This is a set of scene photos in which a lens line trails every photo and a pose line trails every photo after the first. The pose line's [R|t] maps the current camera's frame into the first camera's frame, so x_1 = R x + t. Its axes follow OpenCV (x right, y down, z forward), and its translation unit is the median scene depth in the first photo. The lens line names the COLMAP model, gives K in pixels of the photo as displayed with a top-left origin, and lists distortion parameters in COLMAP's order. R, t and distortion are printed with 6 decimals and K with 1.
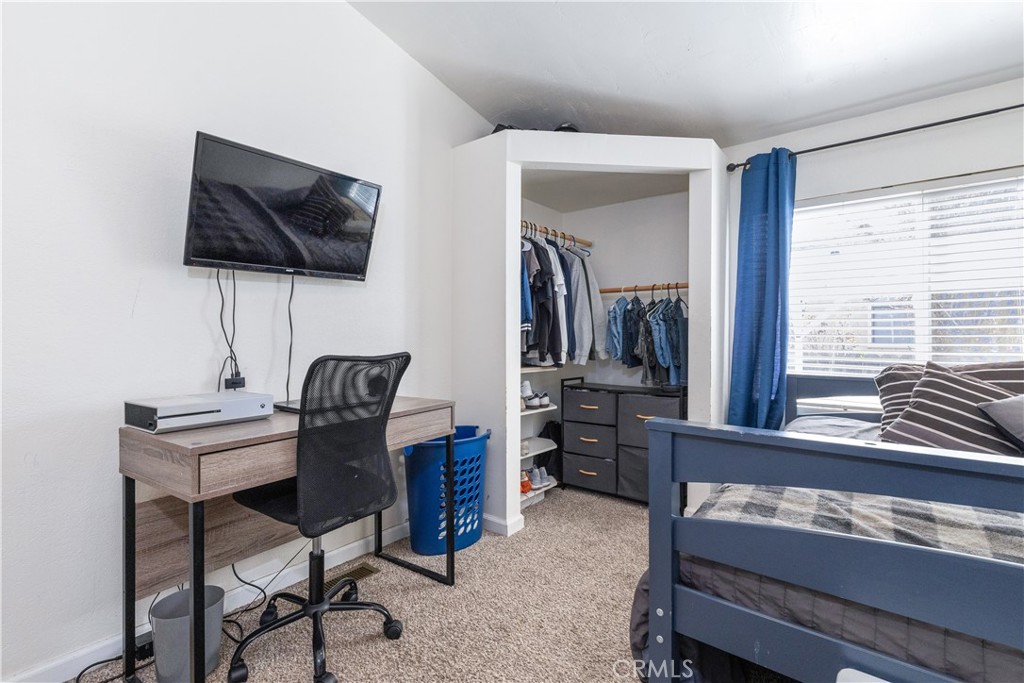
lens RADIAL K [[465.9, 0, 488.5], [0, 465.9, 335.9], [0, 0, 1]] dist [0.001353, -0.001186]
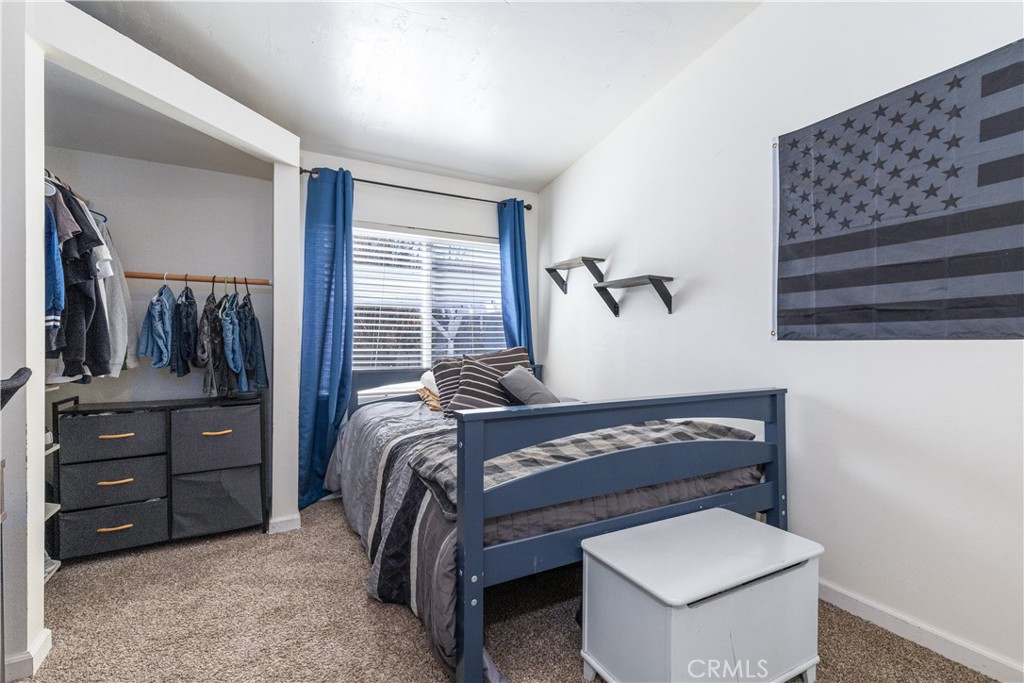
lens RADIAL K [[465.9, 0, 511.8], [0, 465.9, 344.4], [0, 0, 1]] dist [0.001353, -0.001186]
pose [[0.358467, -0.010040, 0.933488, -0.266896], [-0.003240, 0.999923, 0.011999, 0.002288], [-0.933537, -0.007326, 0.358407, 0.207890]]
